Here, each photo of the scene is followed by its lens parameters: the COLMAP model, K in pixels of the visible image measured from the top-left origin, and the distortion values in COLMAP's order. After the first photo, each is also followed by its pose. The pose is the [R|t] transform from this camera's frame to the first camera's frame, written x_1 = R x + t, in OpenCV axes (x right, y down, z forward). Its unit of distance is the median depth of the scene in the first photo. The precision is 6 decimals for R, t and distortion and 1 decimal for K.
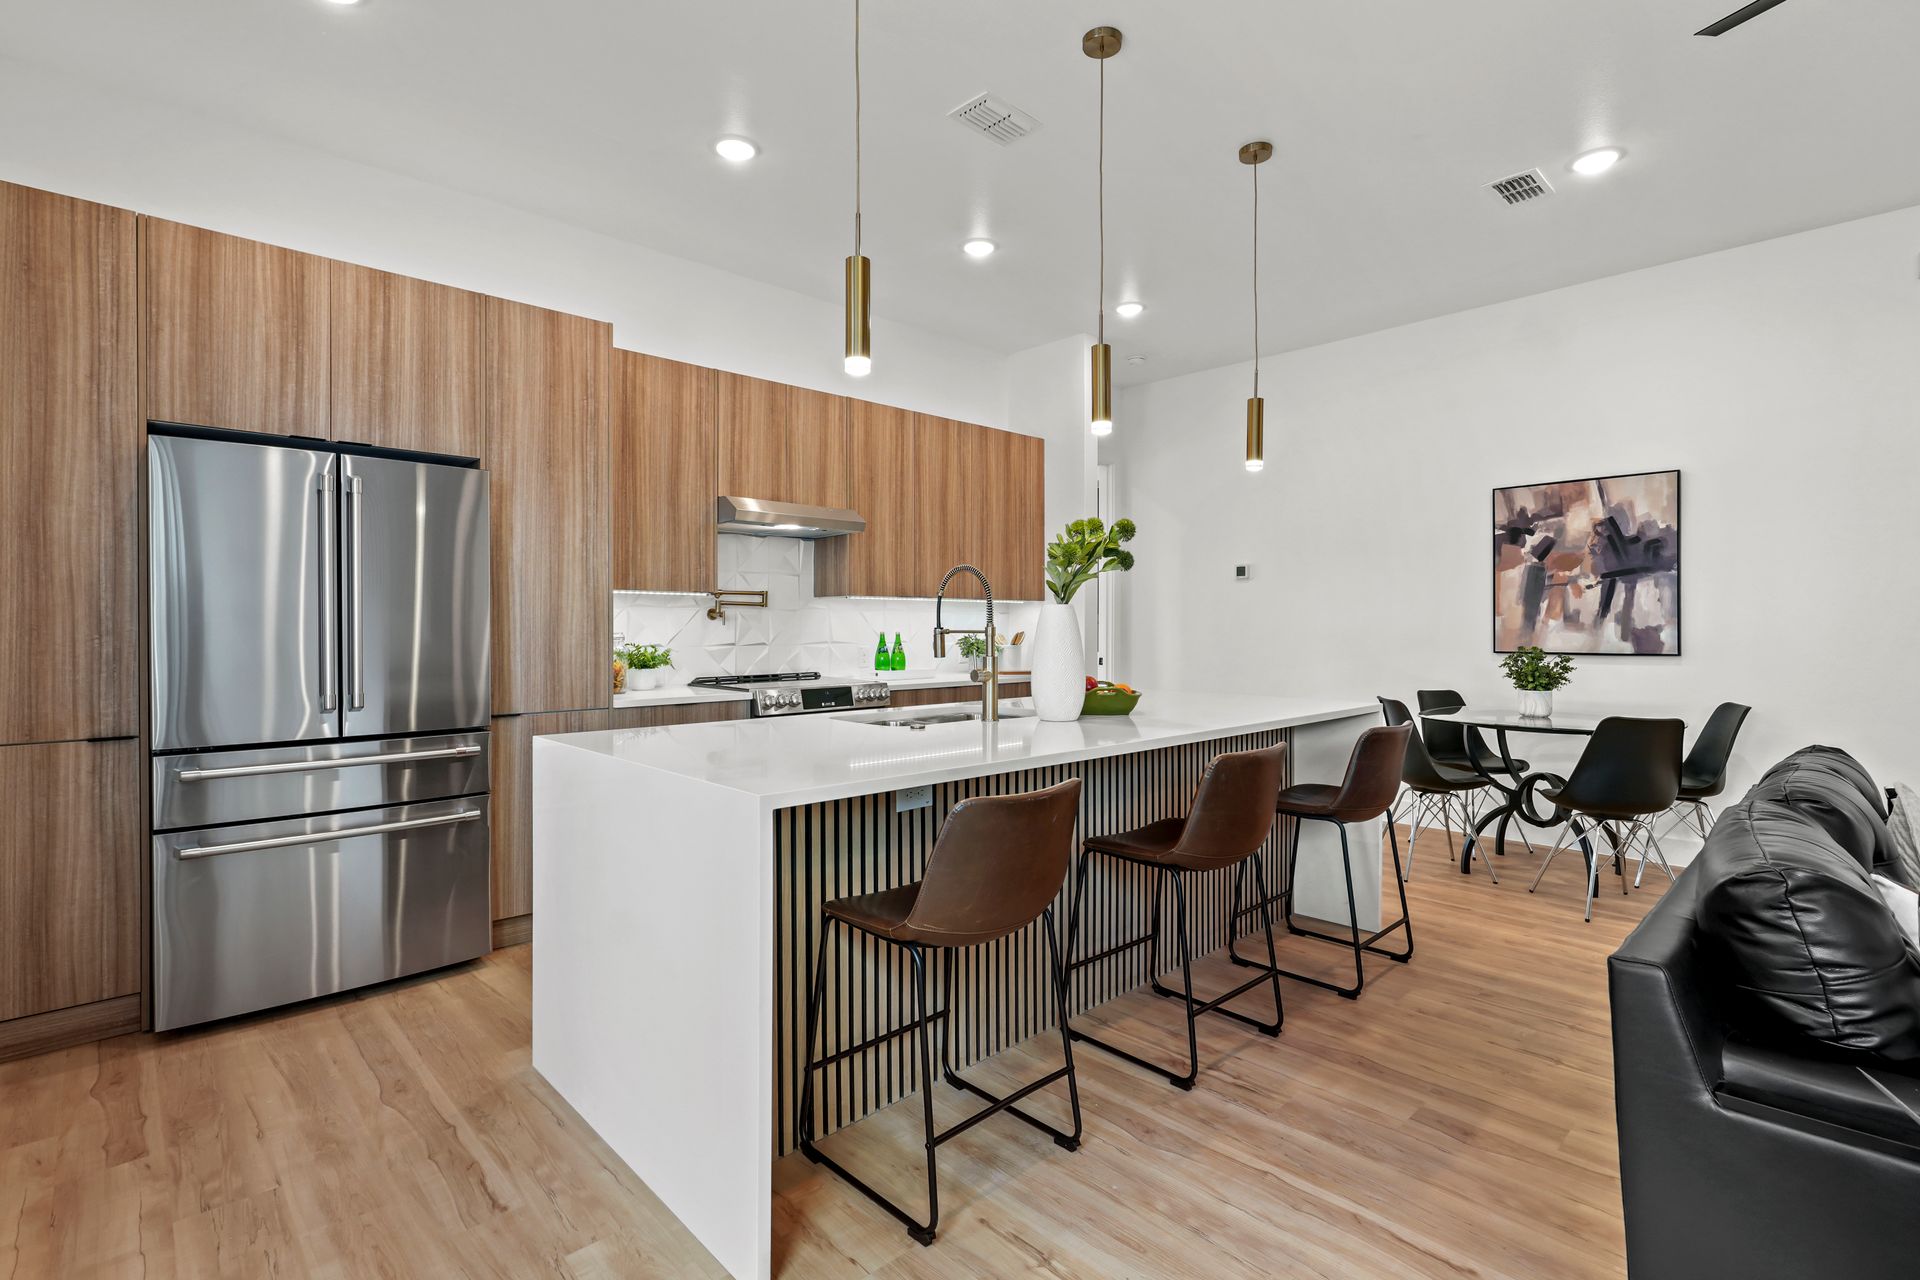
lens RADIAL K [[895.6, 0, 952.1], [0, 895.6, 625.5], [0, 0, 1]] dist [-0.002927, -0.000119]
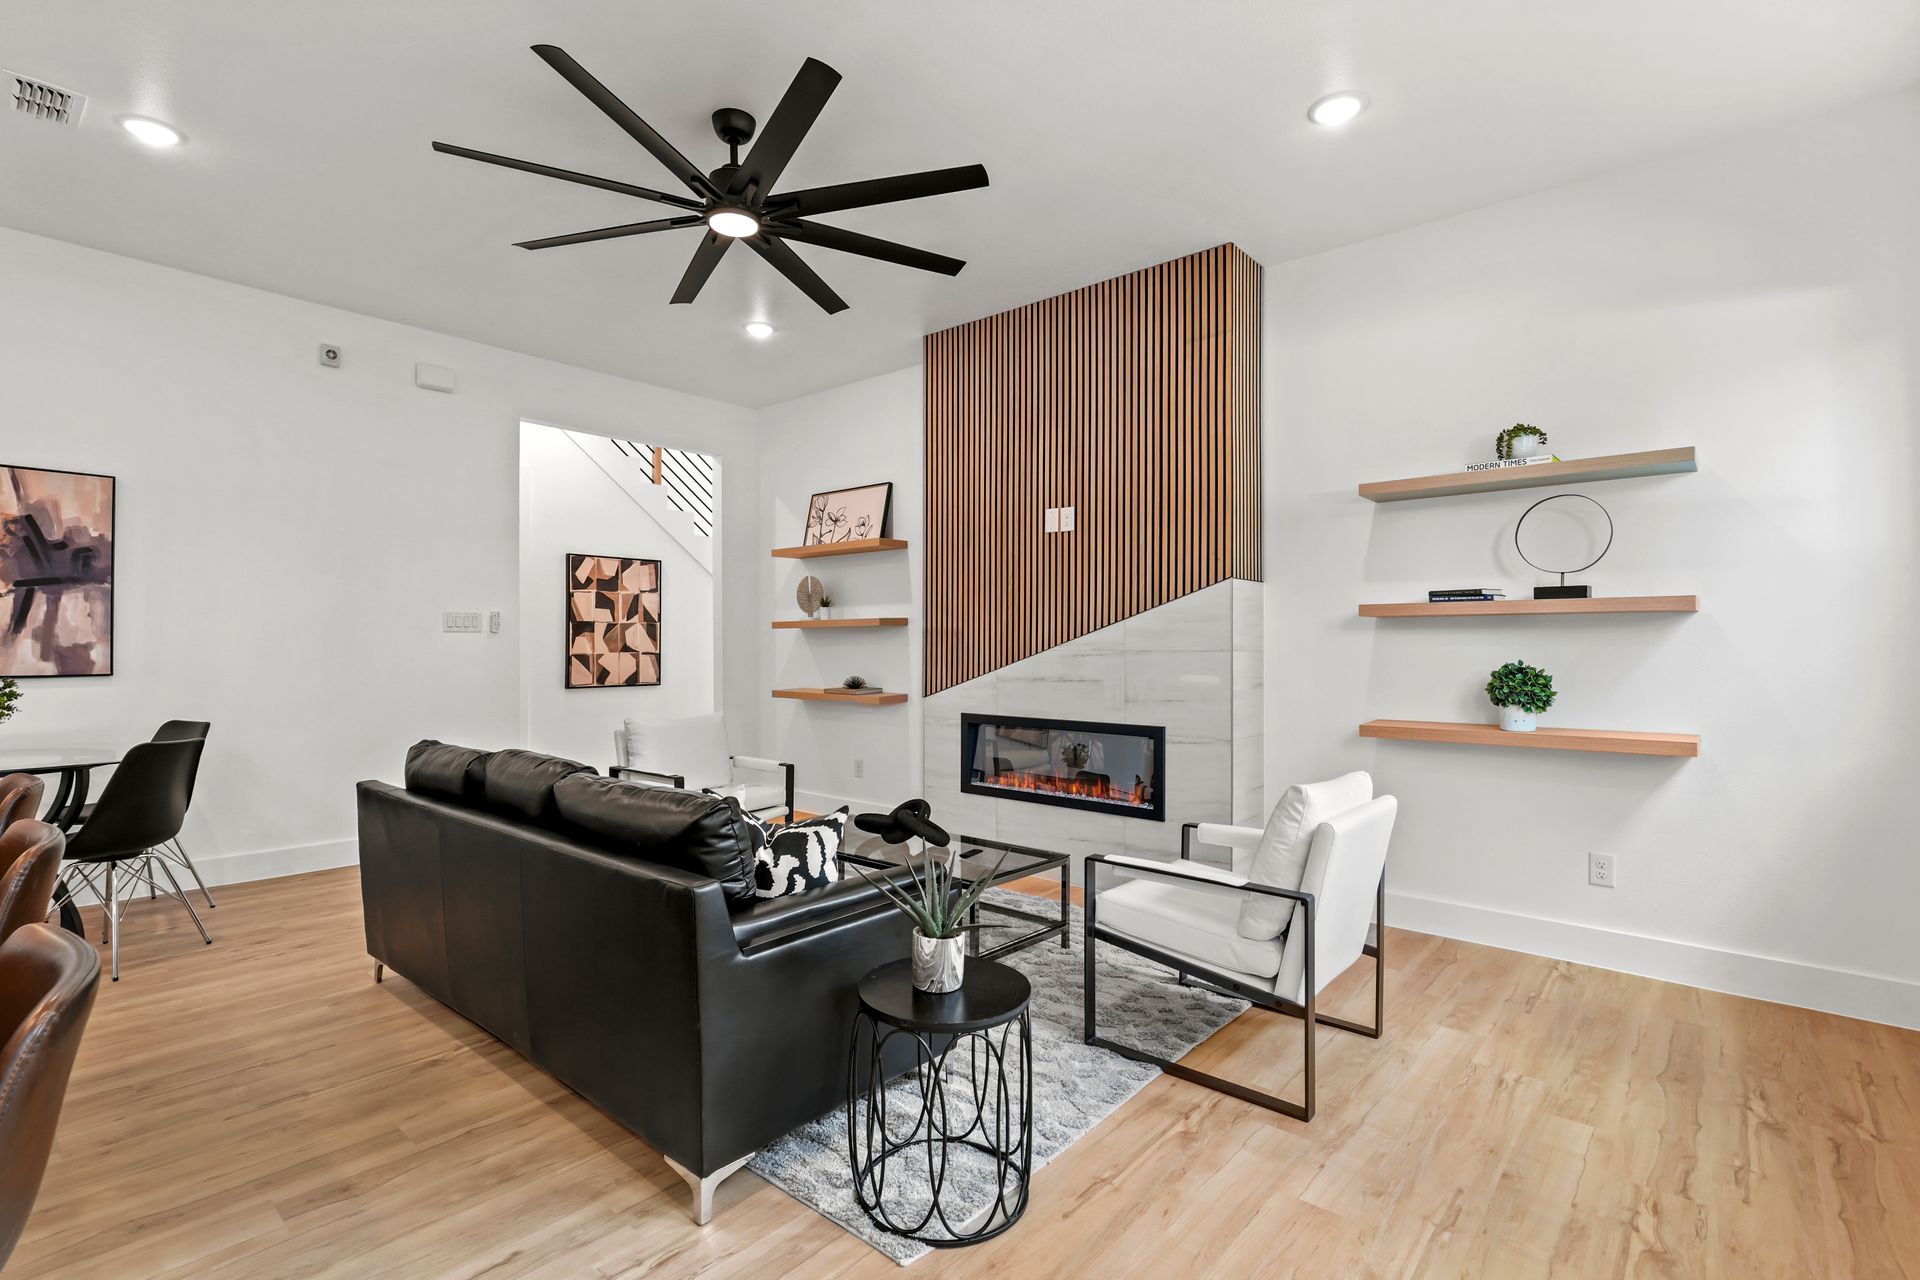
lens RADIAL K [[895.6, 0, 947.6], [0, 895.6, 633.5], [0, 0, 1]] dist [-0.002927, -0.000119]
pose [[-0.096435, 0.014119, 0.995239, -0.195955], [-0.003895, 0.999886, -0.014563, 0.000165], [-0.995332, -0.005280, -0.096369, 0.218506]]
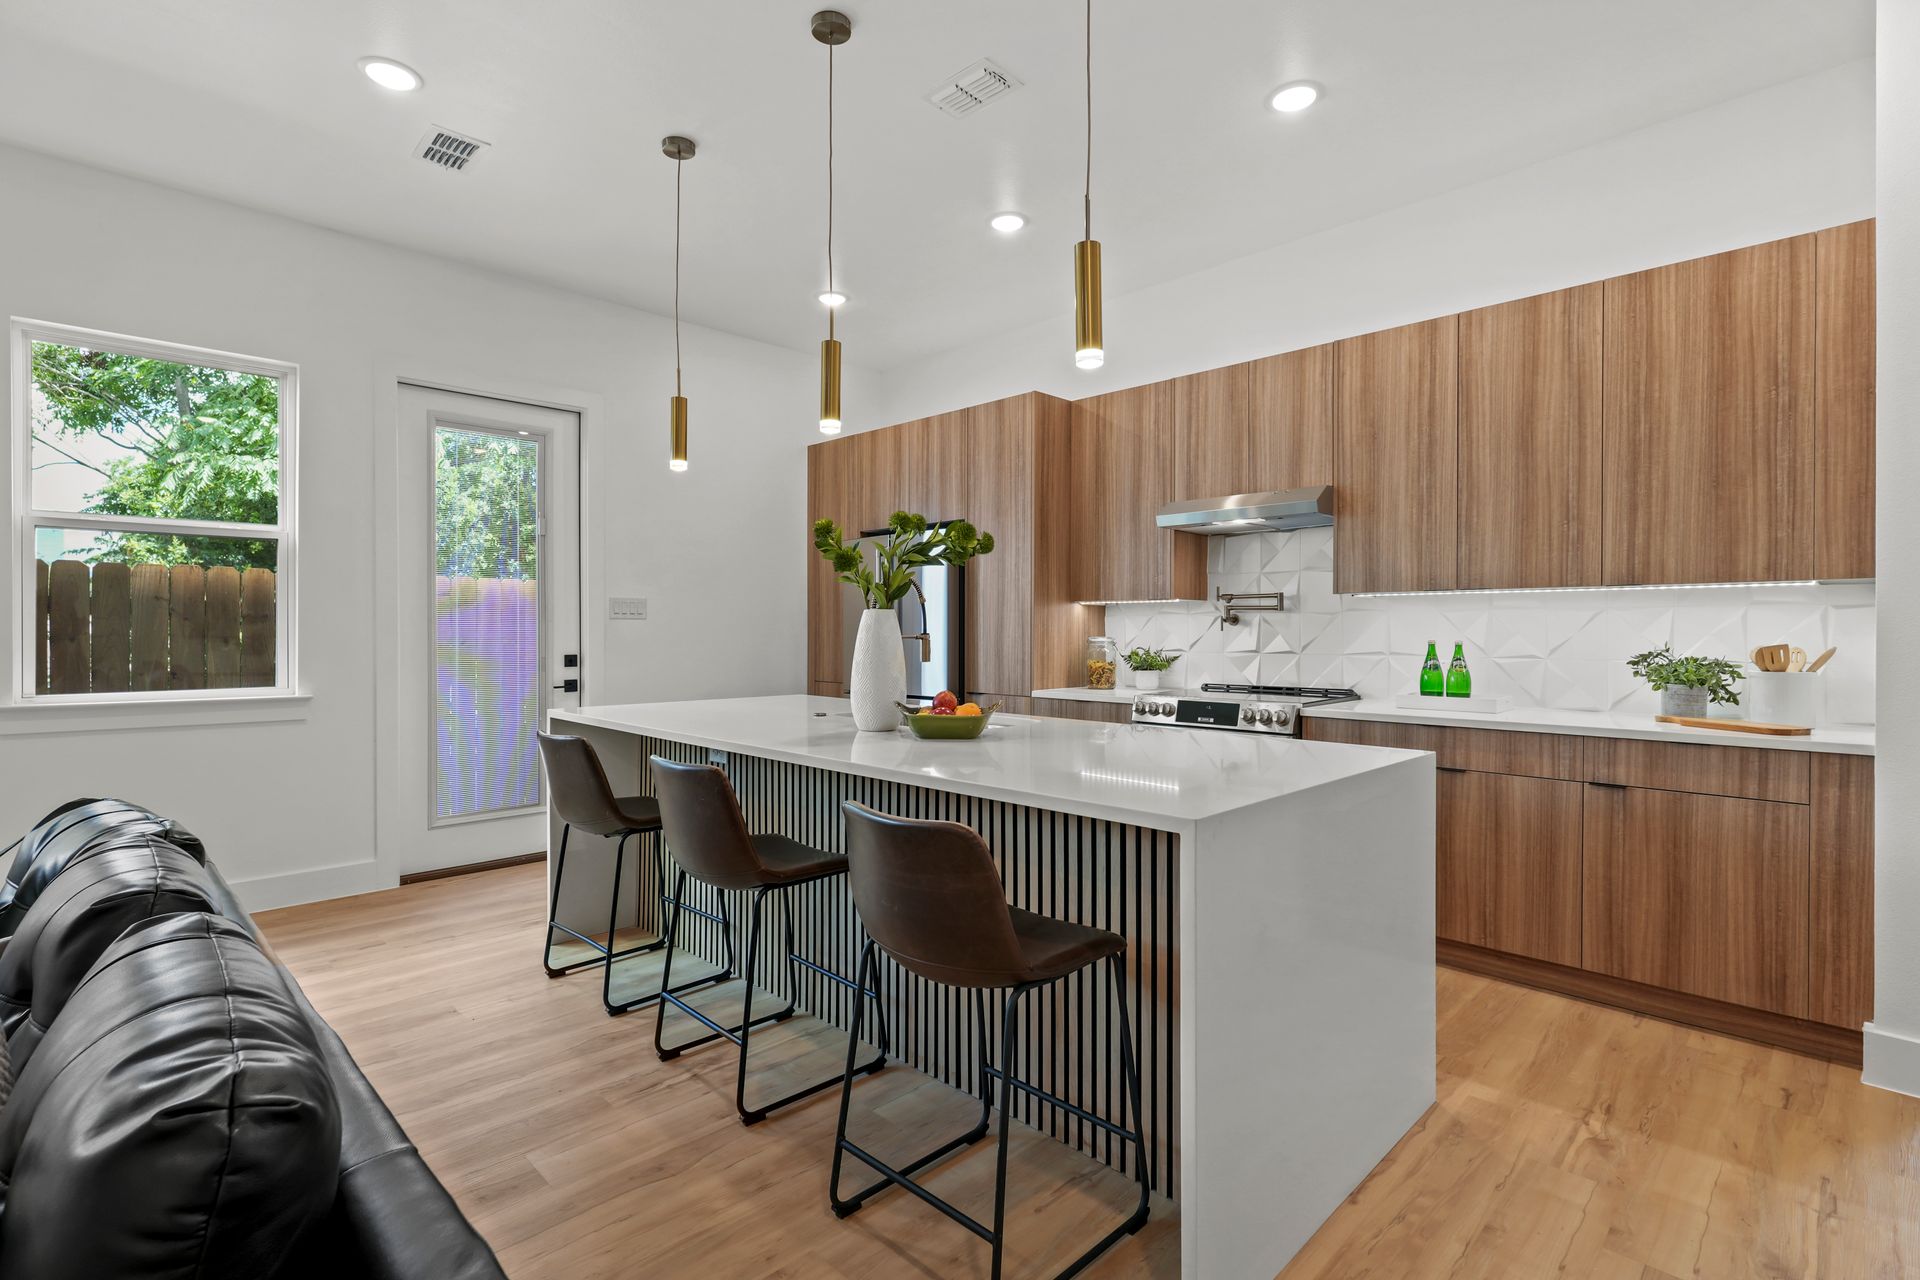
lens RADIAL K [[895.6, 0, 953.3], [0, 895.6, 639.2], [0, 0, 1]] dist [-0.002927, -0.000119]
pose [[0.028323, 0.019581, -0.999407, 0.705143], [0.006983, 0.999780, 0.019787, -0.012386], [0.999574, -0.007539, 0.028180, 0.683931]]
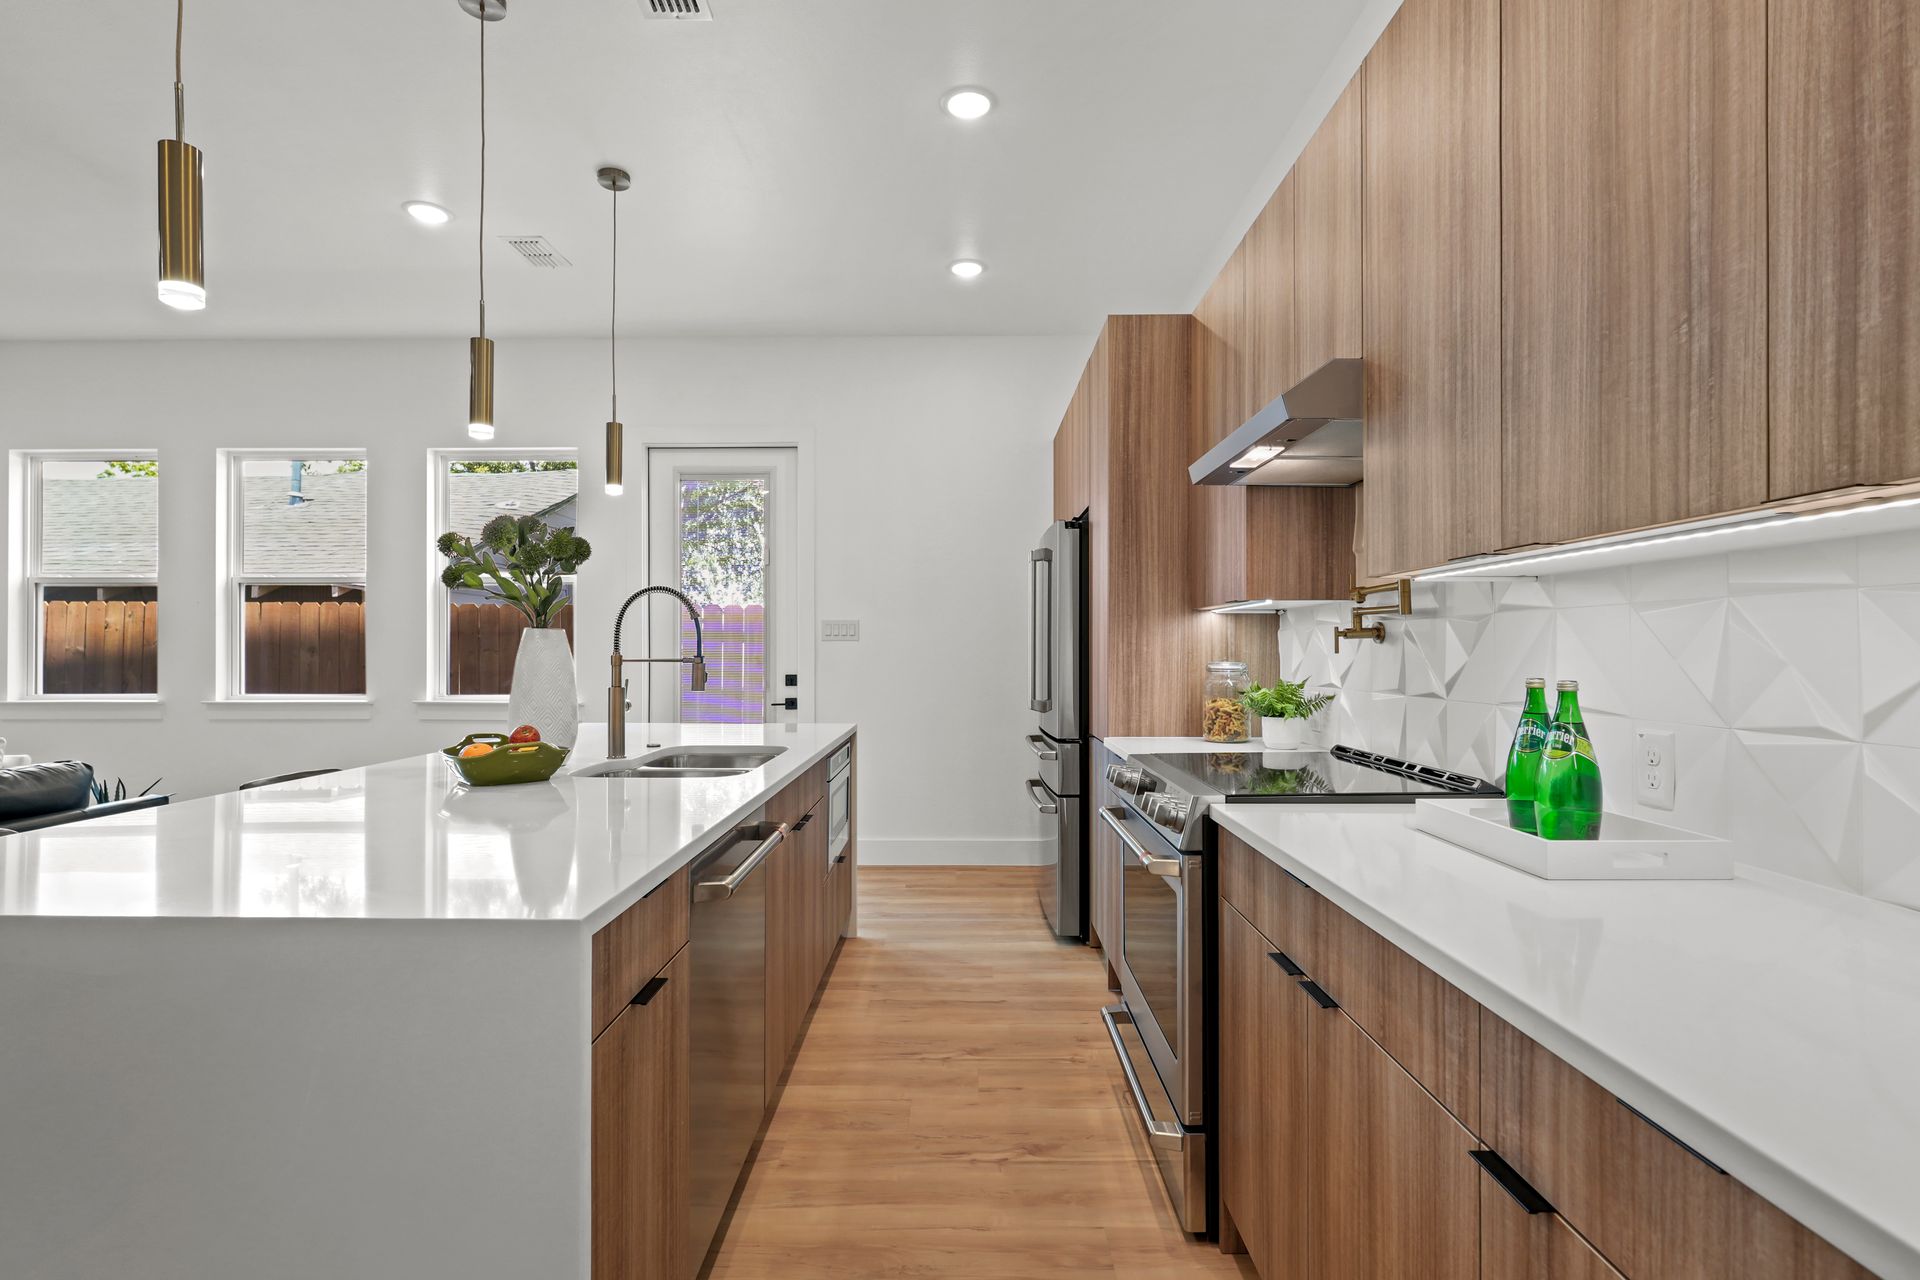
lens RADIAL K [[895.6, 0, 950.5], [0, 895.6, 650.0], [0, 0, 1]] dist [-0.002927, -0.000119]
pose [[-0.685878, 0.011101, -0.727632, 0.302675], [0.014272, 0.999897, 0.001801, -0.006367], [0.727577, -0.009150, -0.685965, 1.207792]]
